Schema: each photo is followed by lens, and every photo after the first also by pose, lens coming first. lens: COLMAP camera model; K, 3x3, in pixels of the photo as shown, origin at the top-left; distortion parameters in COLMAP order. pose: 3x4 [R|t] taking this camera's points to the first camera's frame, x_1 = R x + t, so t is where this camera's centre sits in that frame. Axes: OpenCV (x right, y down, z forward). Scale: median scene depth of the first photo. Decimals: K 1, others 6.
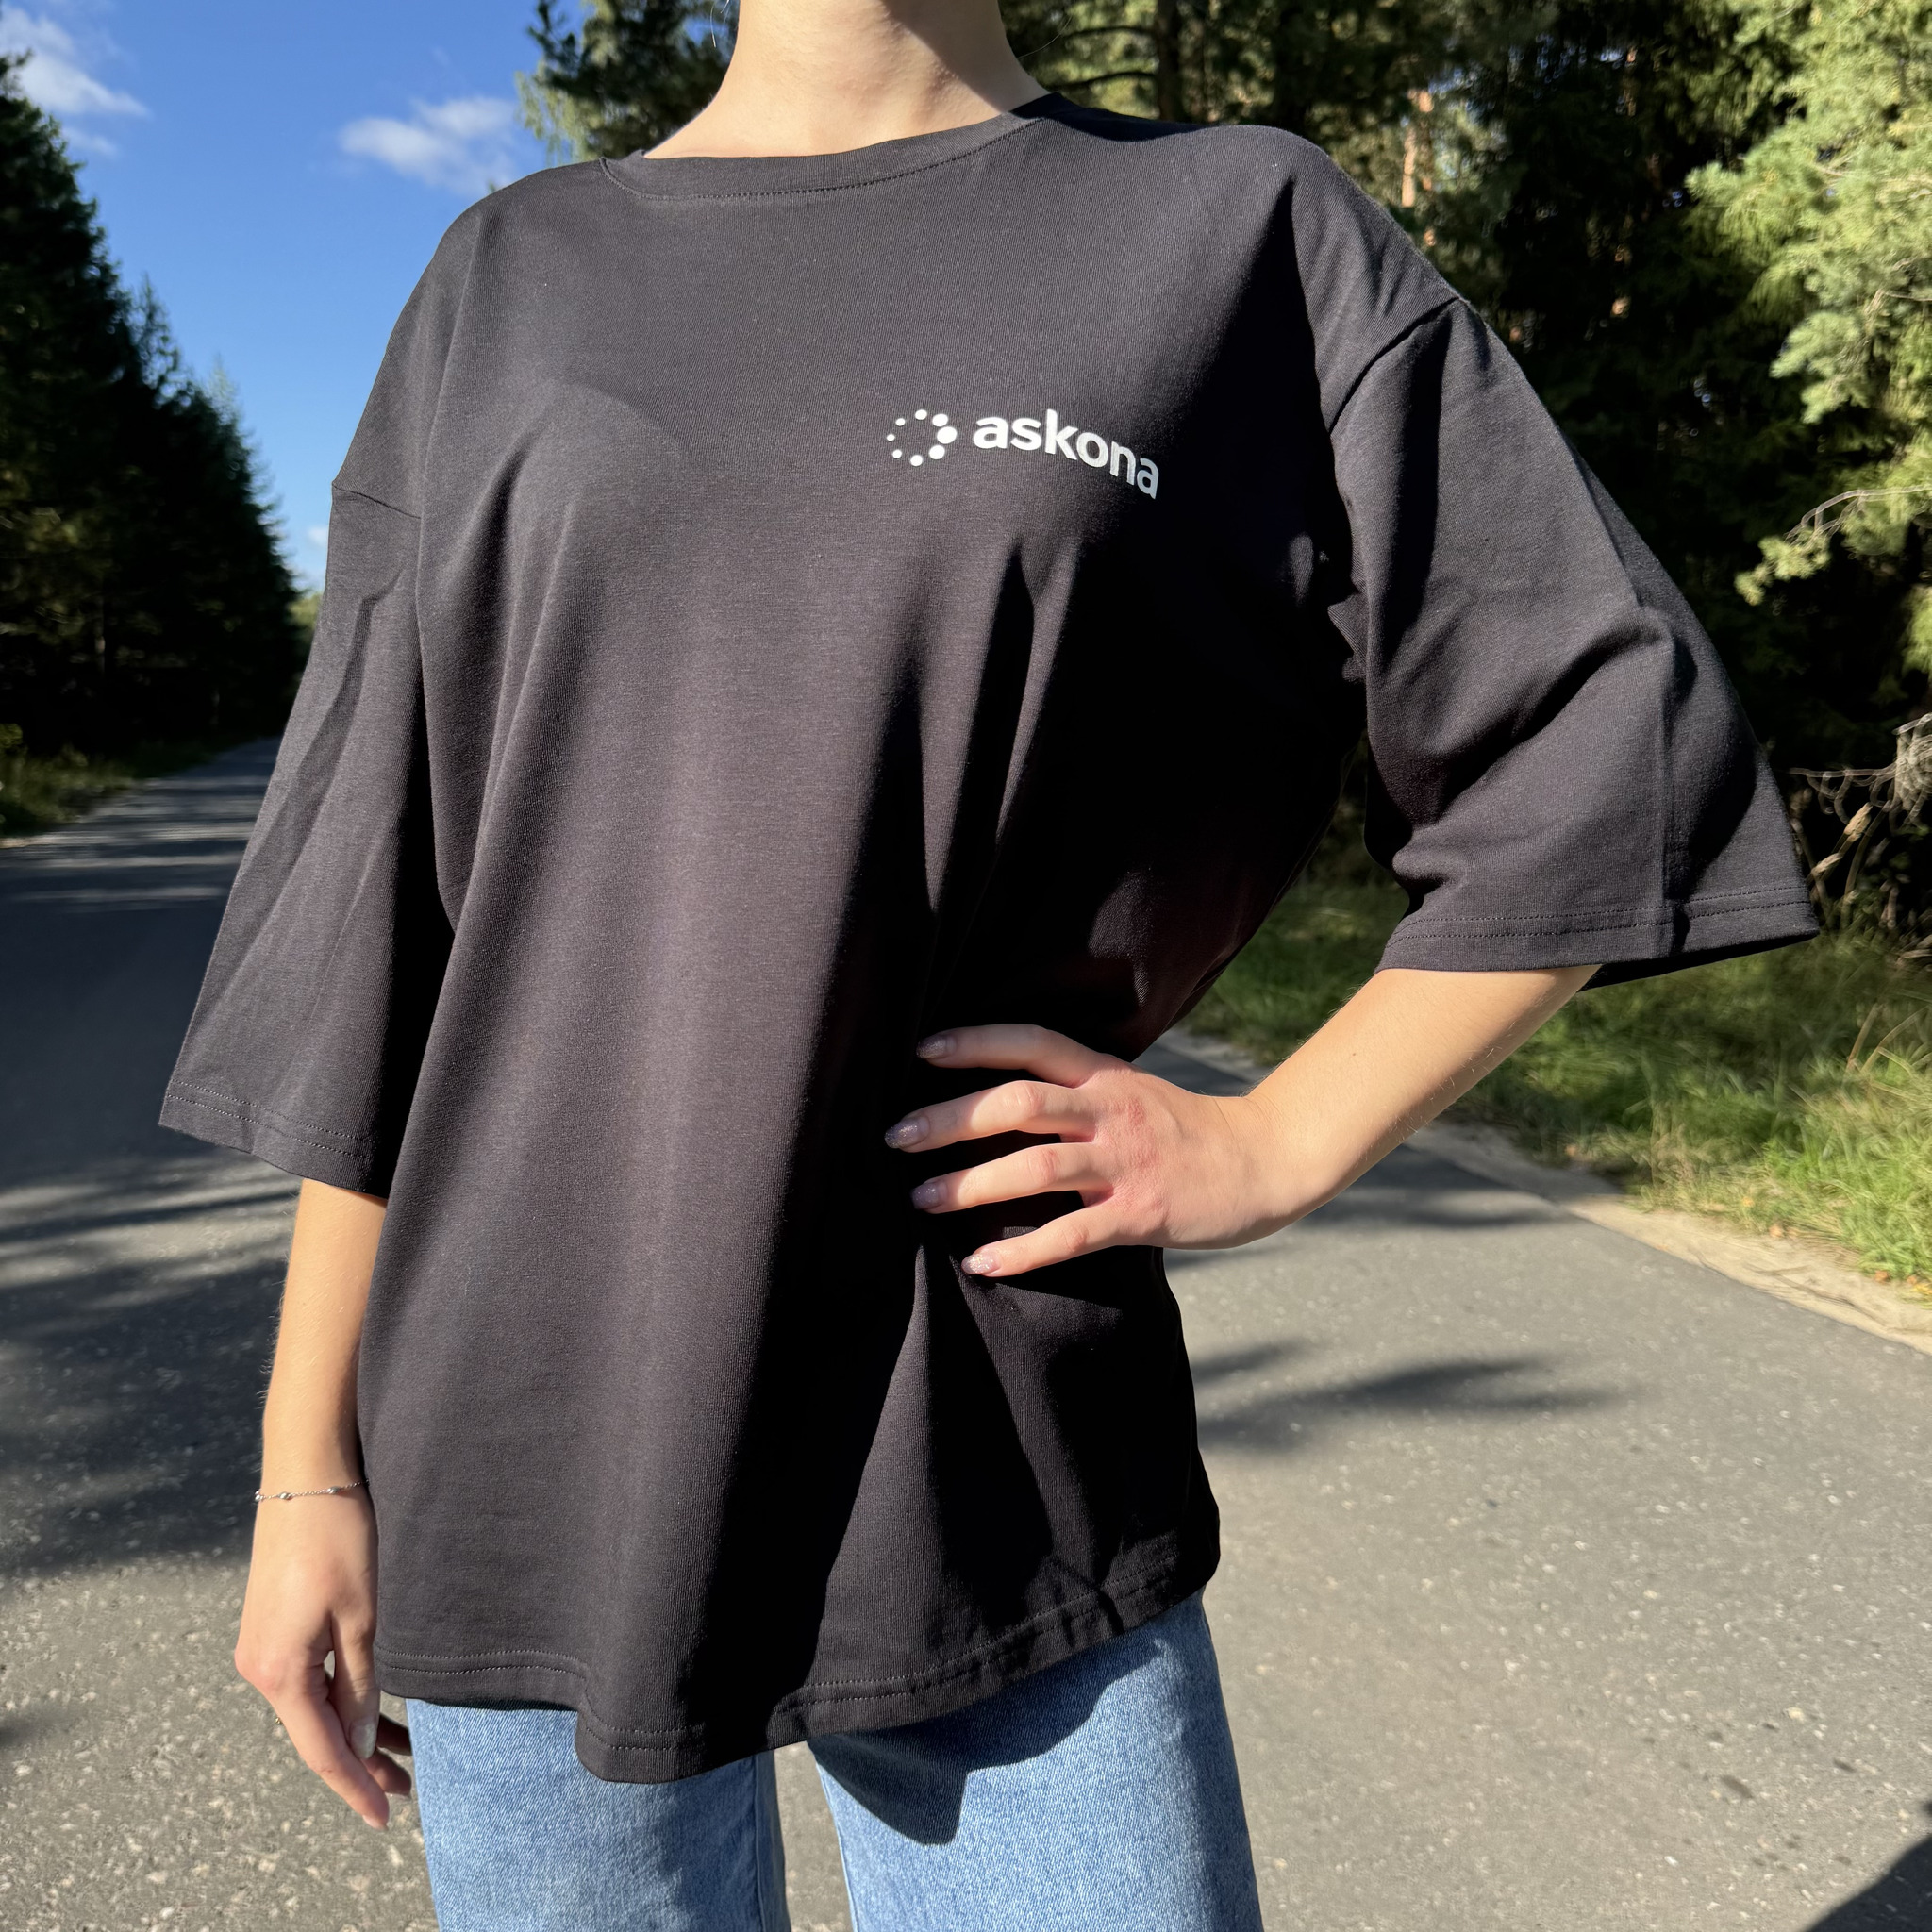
lens RADIAL K [[1765.8, 0, 966.0], [0, 1765.8, 966.0], [0, 0, 1]] dist [0.001872, 0.001854]
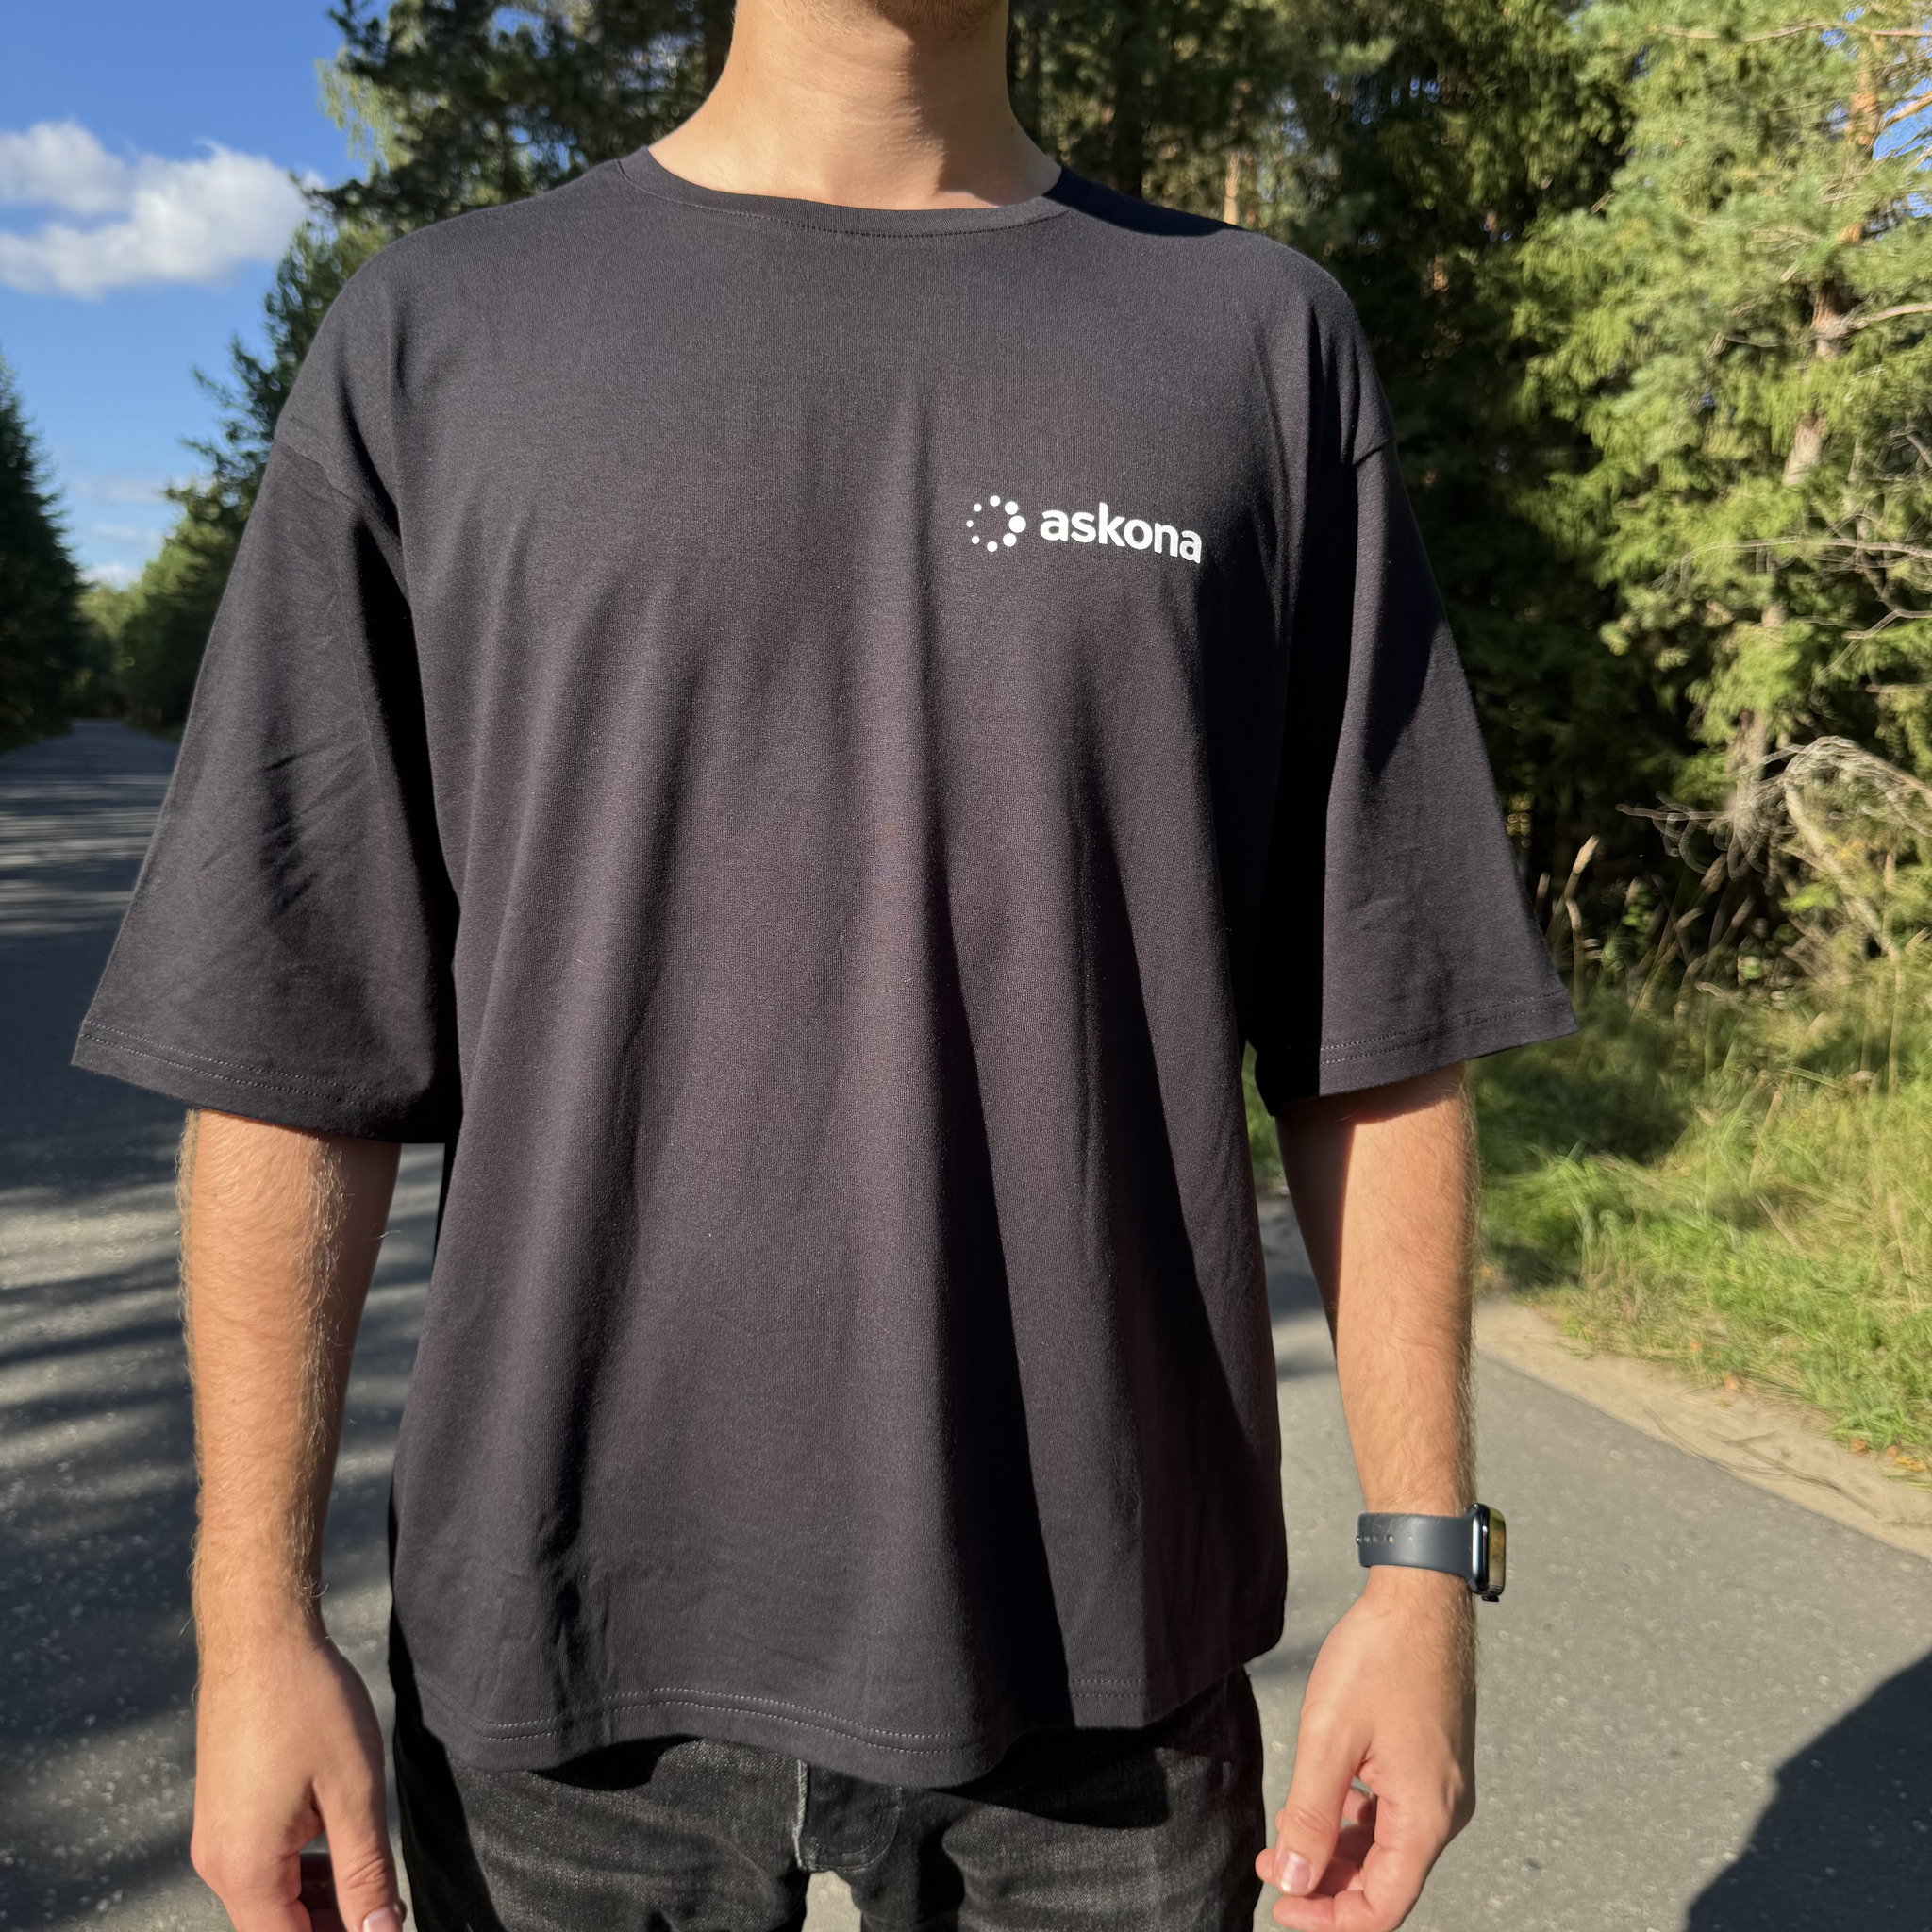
lens RADIAL K [[1815.9, 0, 966.0], [0, 1815.9, 966.0], [0, 0, 1]] dist [-0.006584, -0.004588]
pose [[0.995467, -0.002298, 0.095081, -0.035388], [0.003603, 0.999902, -0.013554, -0.088084], [-0.095041, 0.013835, 0.995377, 0.173898]]
